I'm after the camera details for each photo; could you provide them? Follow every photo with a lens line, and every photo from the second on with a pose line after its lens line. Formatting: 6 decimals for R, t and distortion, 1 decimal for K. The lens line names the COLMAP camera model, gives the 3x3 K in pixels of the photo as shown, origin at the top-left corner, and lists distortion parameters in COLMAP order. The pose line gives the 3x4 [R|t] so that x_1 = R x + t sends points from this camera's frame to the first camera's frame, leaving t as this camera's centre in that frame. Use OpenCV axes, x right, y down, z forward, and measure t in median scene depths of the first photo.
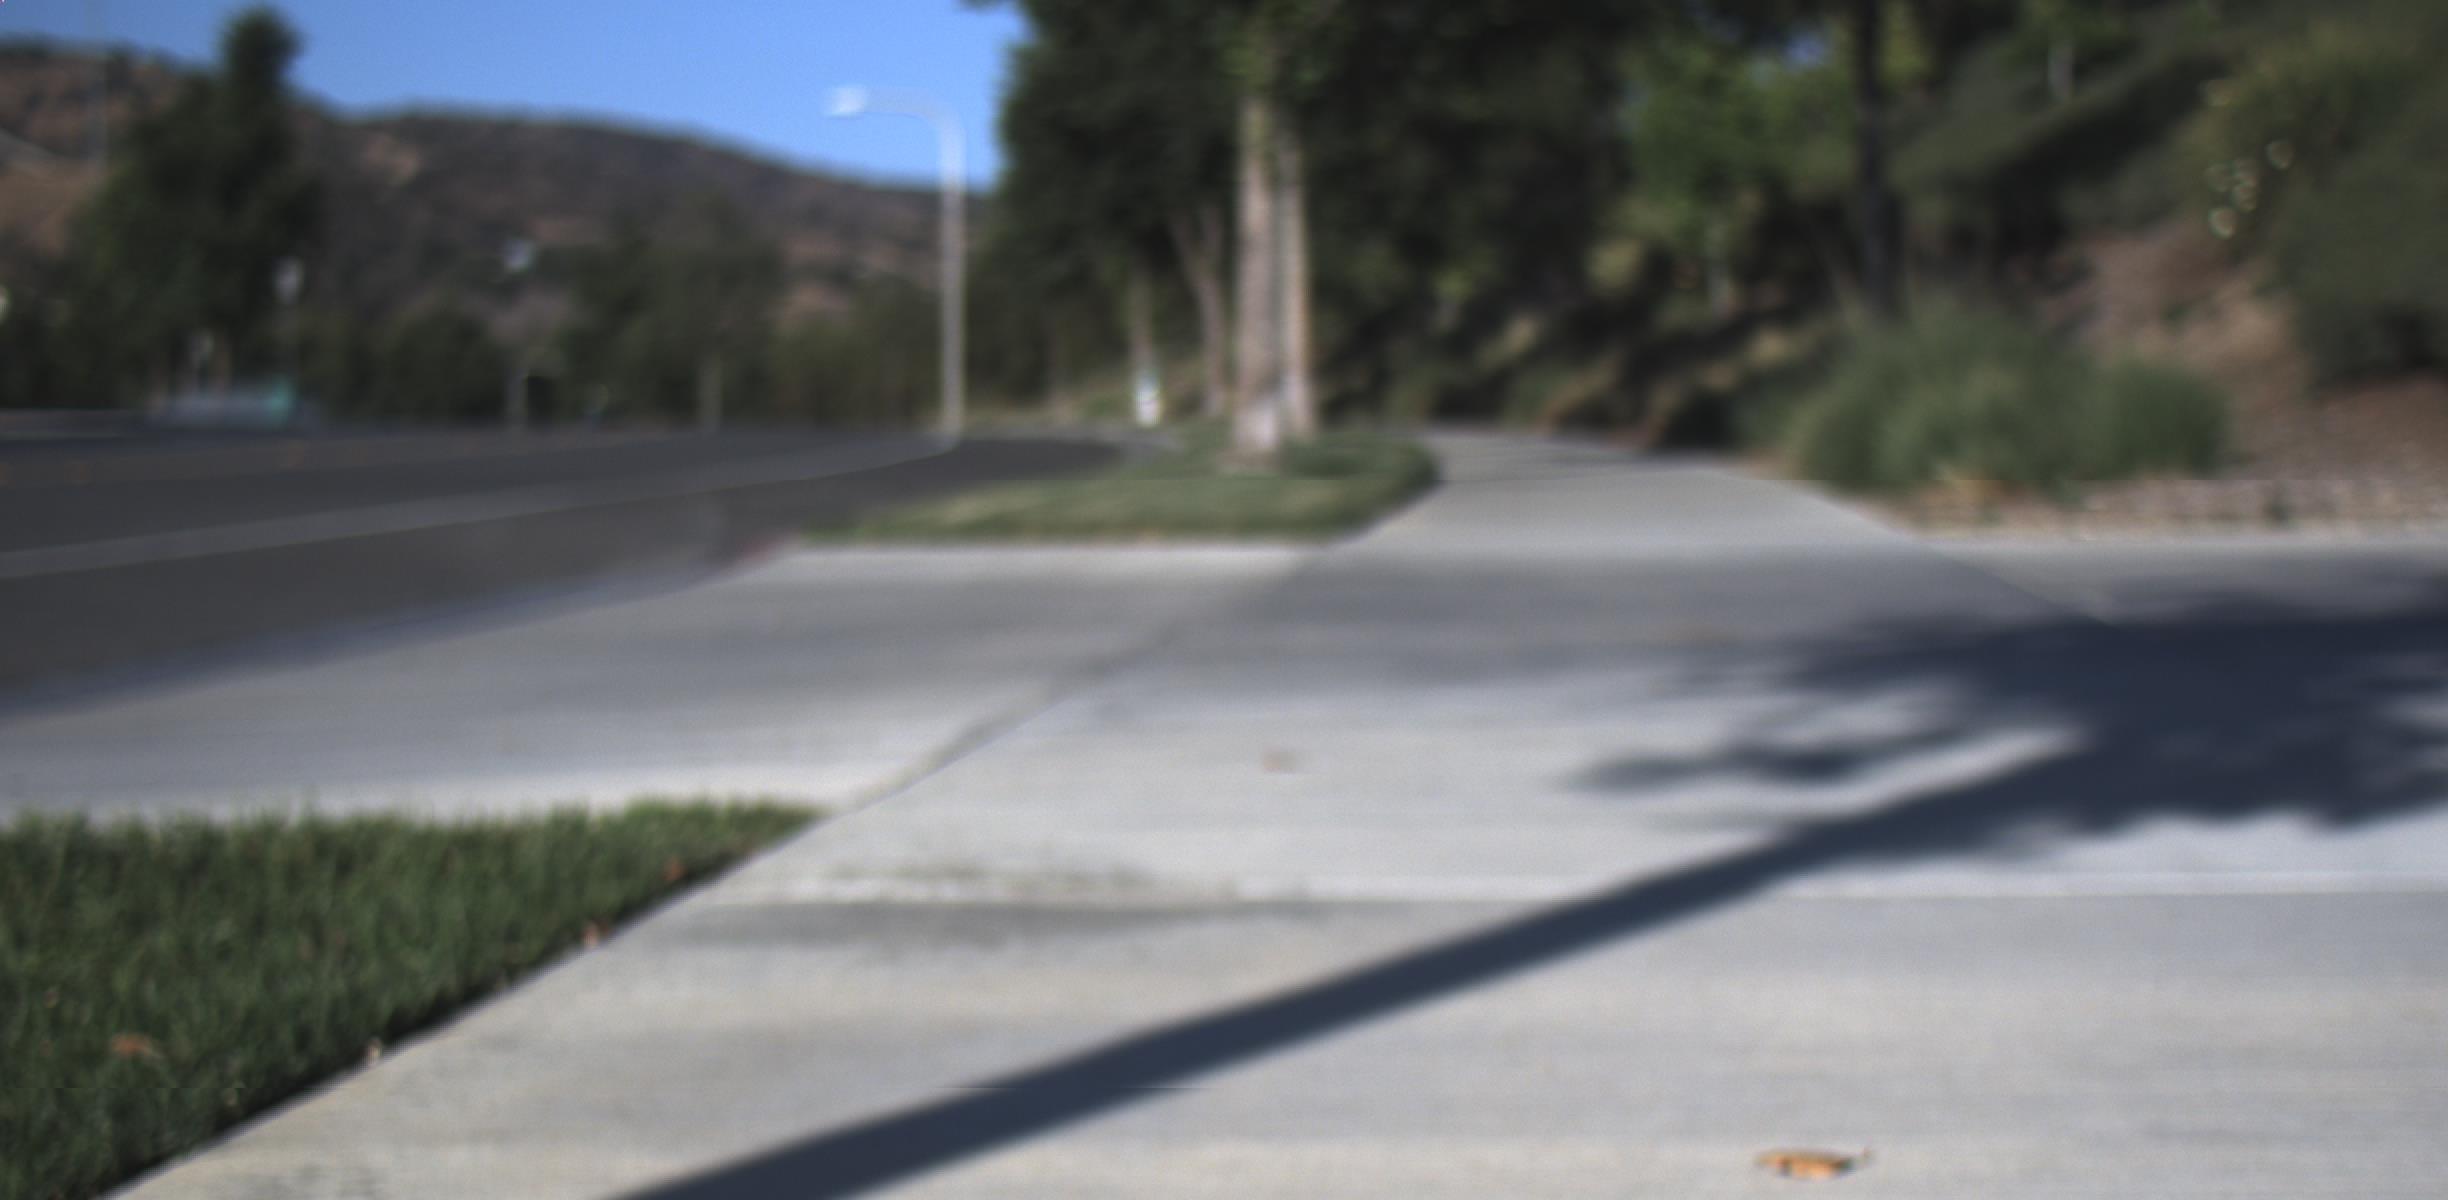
lens RADIAL K [[6591.1, 0, 1258.6], [0, 6591.1, 600.7], [0, 0, 1]] dist [0.134411, 5.947908]
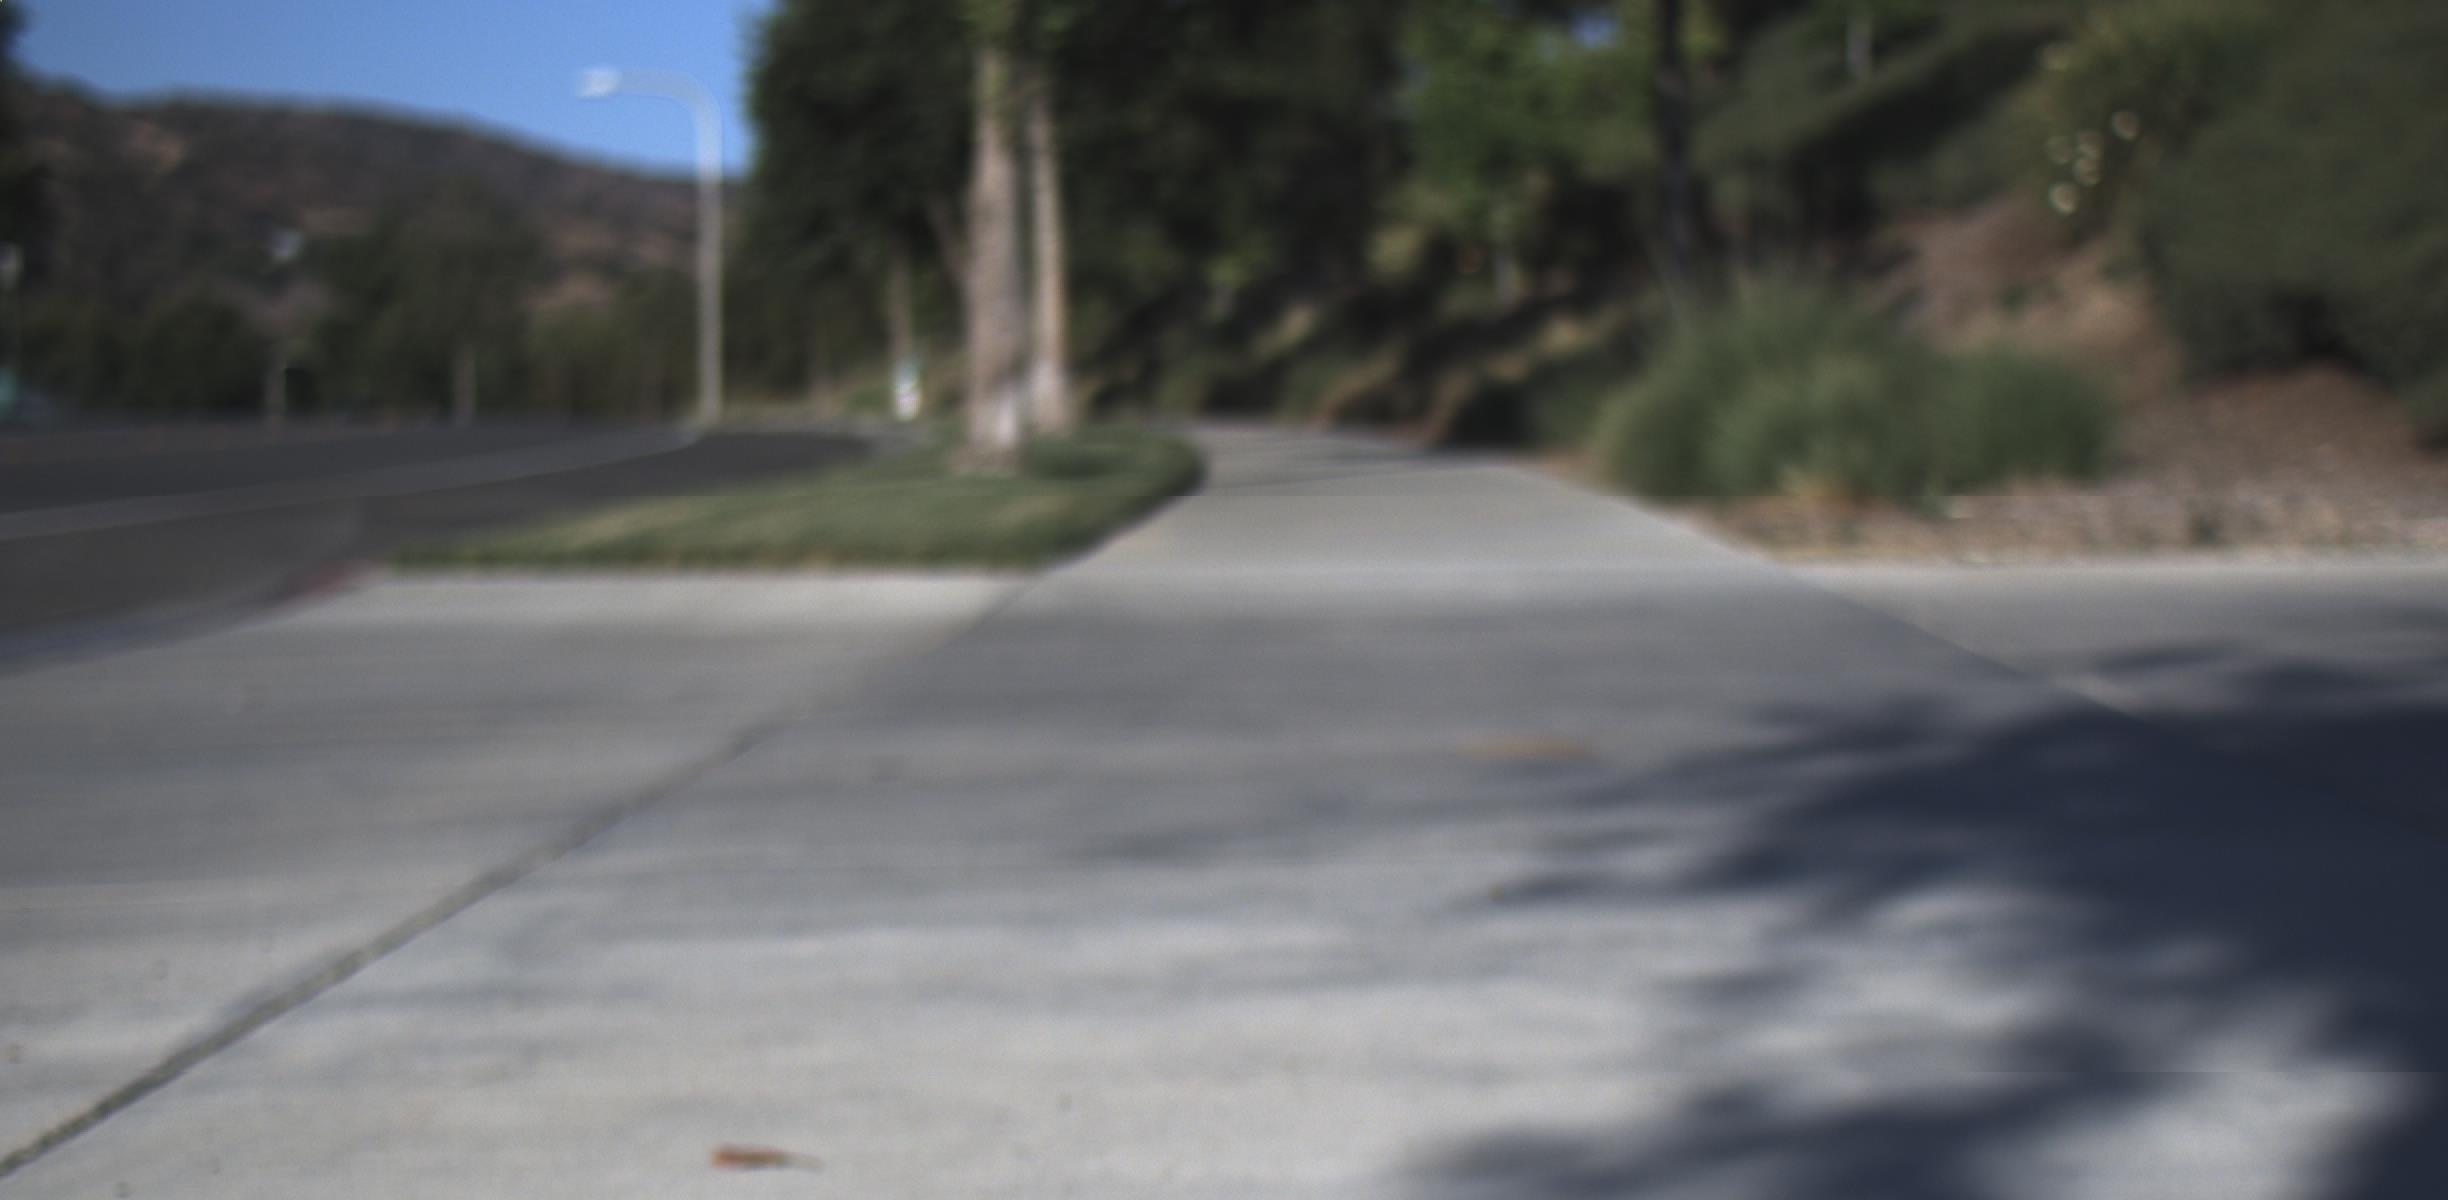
lens RADIAL K [[6591.1, 0, 1258.6], [0, 6591.1, 600.7], [0, 0, 1]] dist [0.134411, 5.947908]
pose [[0.999436, -0.000795, 0.033557, 0.002510], [0.000757, 0.999999, 0.001158, -0.001657], [-0.033558, -0.001132, 0.999436, 0.054241]]
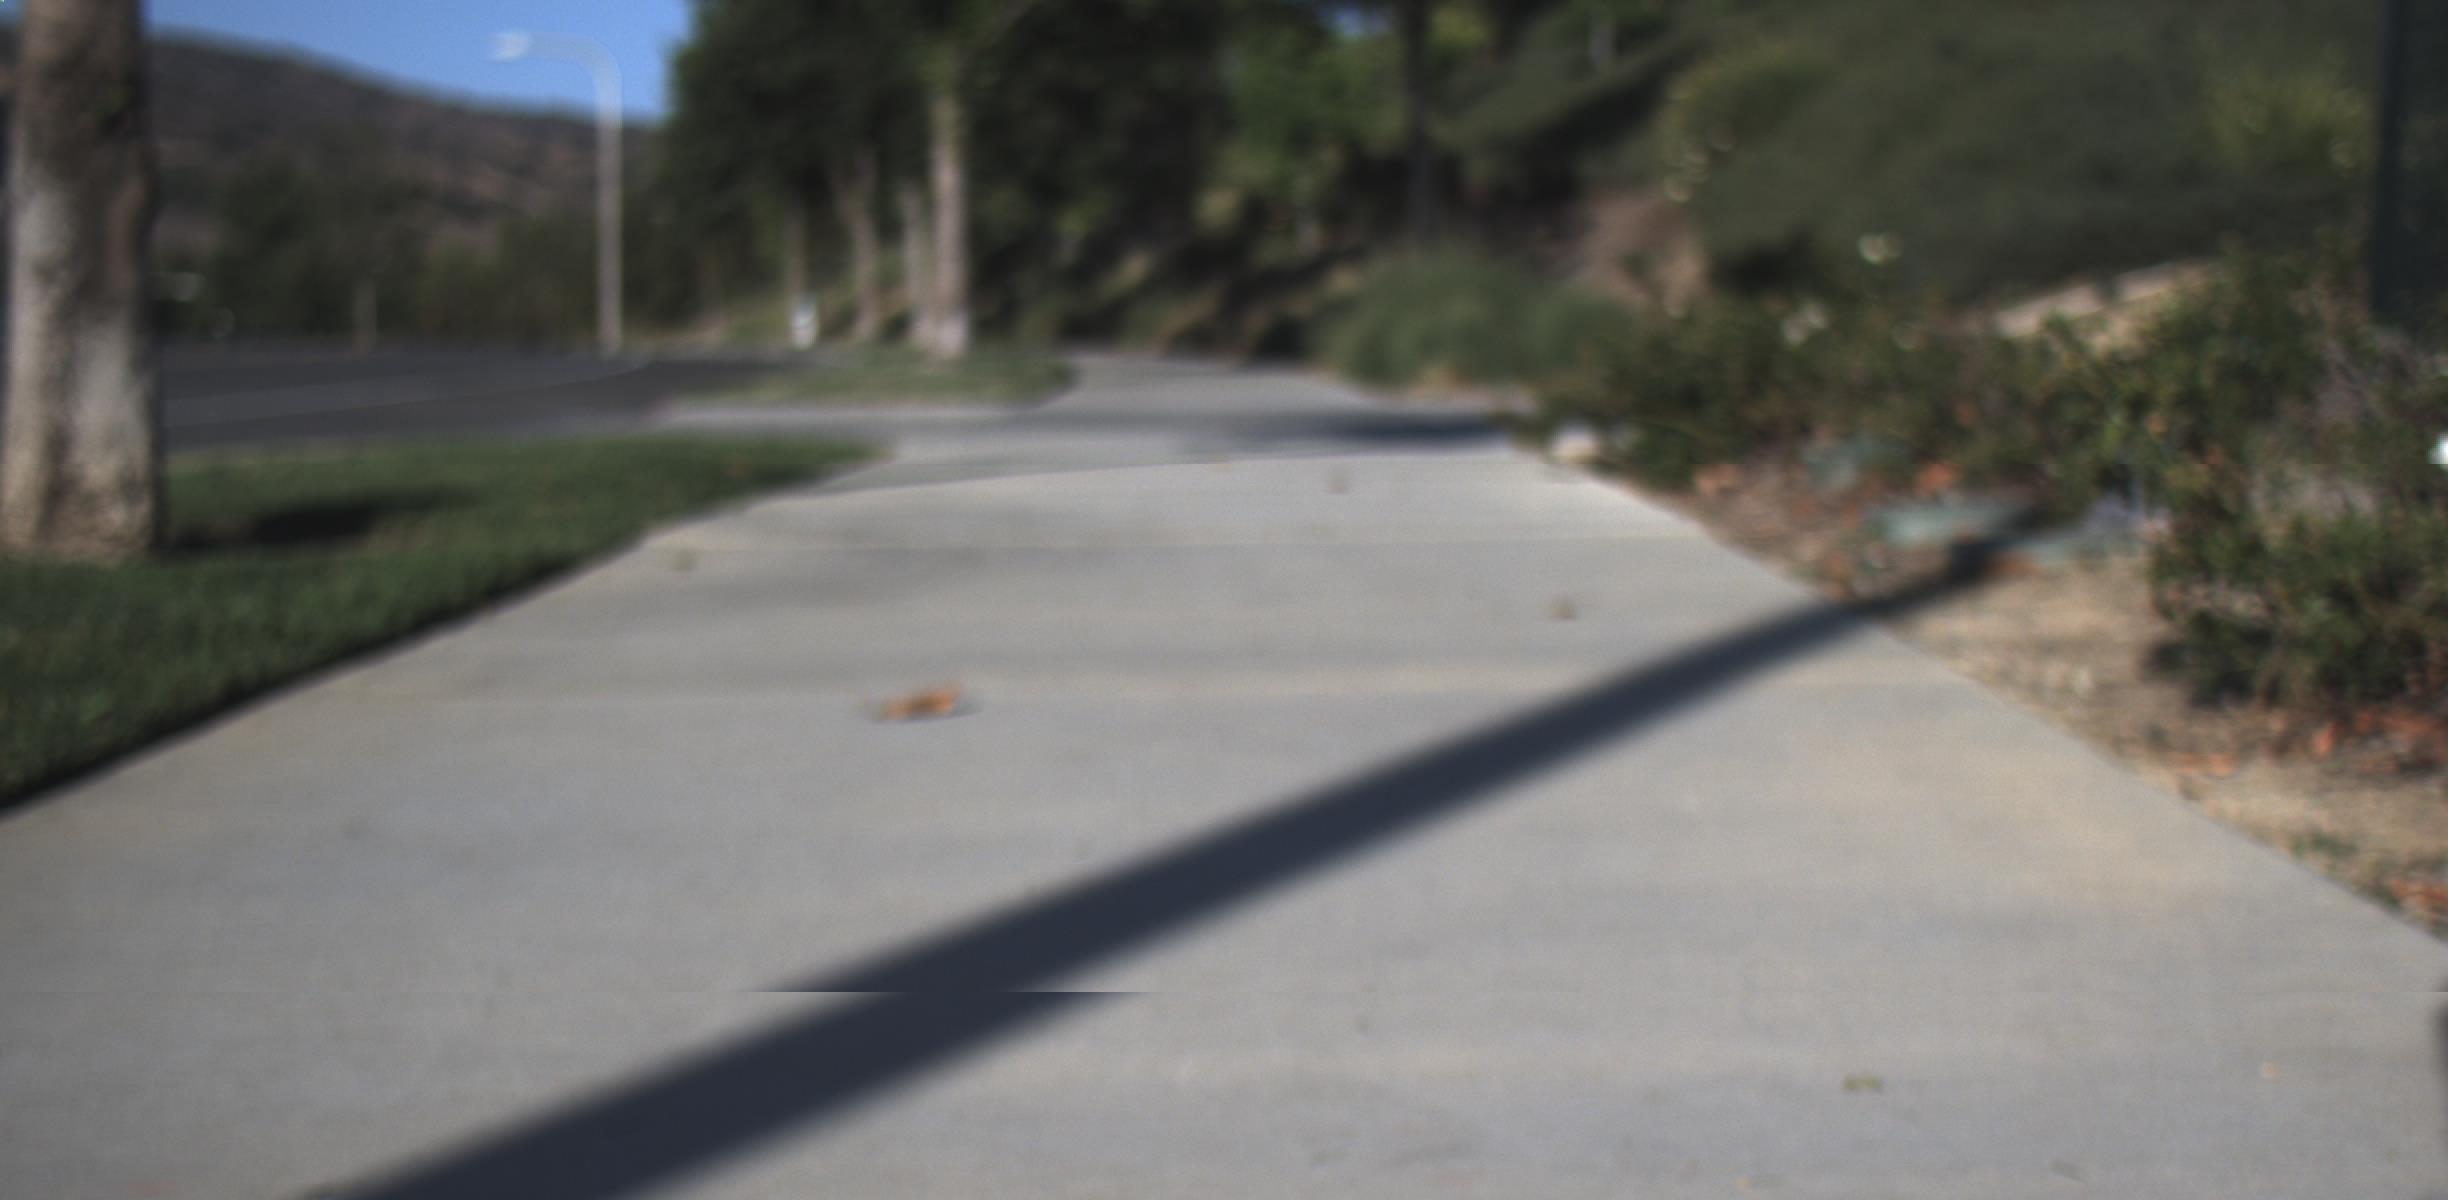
lens RADIAL K [[6591.1, 0, 1258.6], [0, 6591.1, 600.7], [0, 0, 1]] dist [0.134411, 5.947908]
pose [[0.998205, 0.006035, 0.059590, -0.007397], [-0.006654, 0.999926, 0.010194, 0.006151], [-0.059524, -0.010572, 0.998171, -0.161054]]
